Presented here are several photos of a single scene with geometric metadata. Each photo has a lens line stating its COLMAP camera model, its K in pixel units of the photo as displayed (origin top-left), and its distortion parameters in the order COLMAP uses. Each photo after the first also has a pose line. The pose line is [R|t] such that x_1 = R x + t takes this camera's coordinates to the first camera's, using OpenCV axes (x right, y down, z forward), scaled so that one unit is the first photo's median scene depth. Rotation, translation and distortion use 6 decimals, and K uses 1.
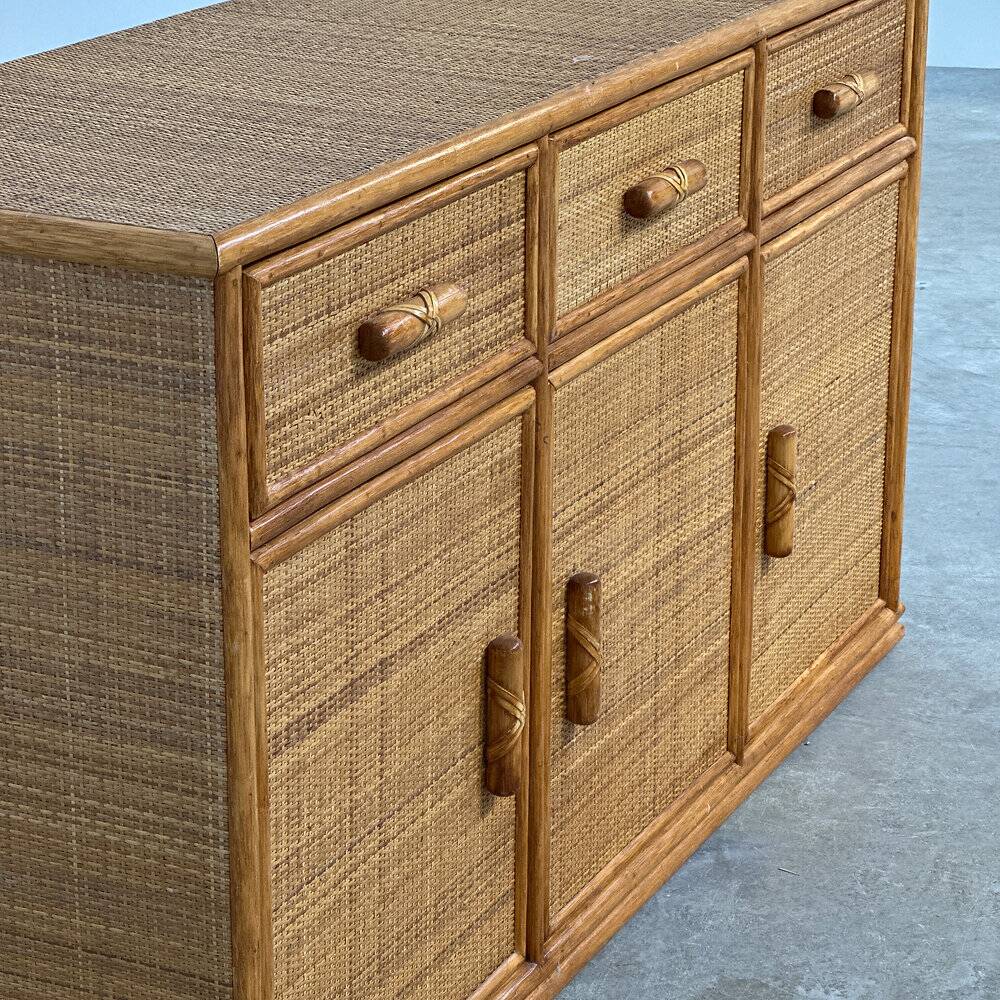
lens RADIAL K [[3017.5, 0, 517.8], [0, 3017.5, 474.7], [0, 0, 1]] dist [-0.407015, 10.958405]
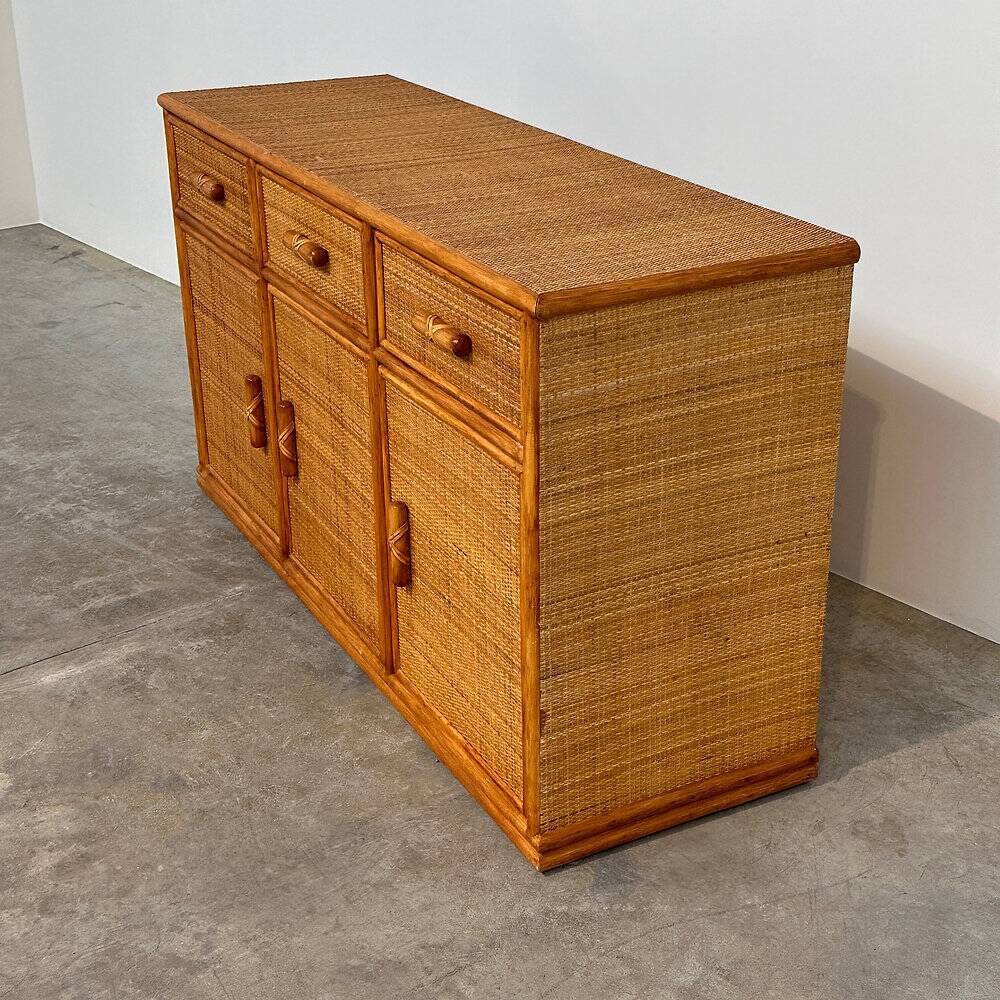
lens RADIAL K [[1589.8, 0, 502.0], [0, 1589.8, 506.1], [0, 0, 1]] dist [0.193323, -0.333182]
pose [[-0.602826, 0.330215, -0.726333, 0.773491], [-0.242077, 0.791729, 0.560860, -0.575448], [0.760263, 0.513929, -0.397337, 1.664244]]
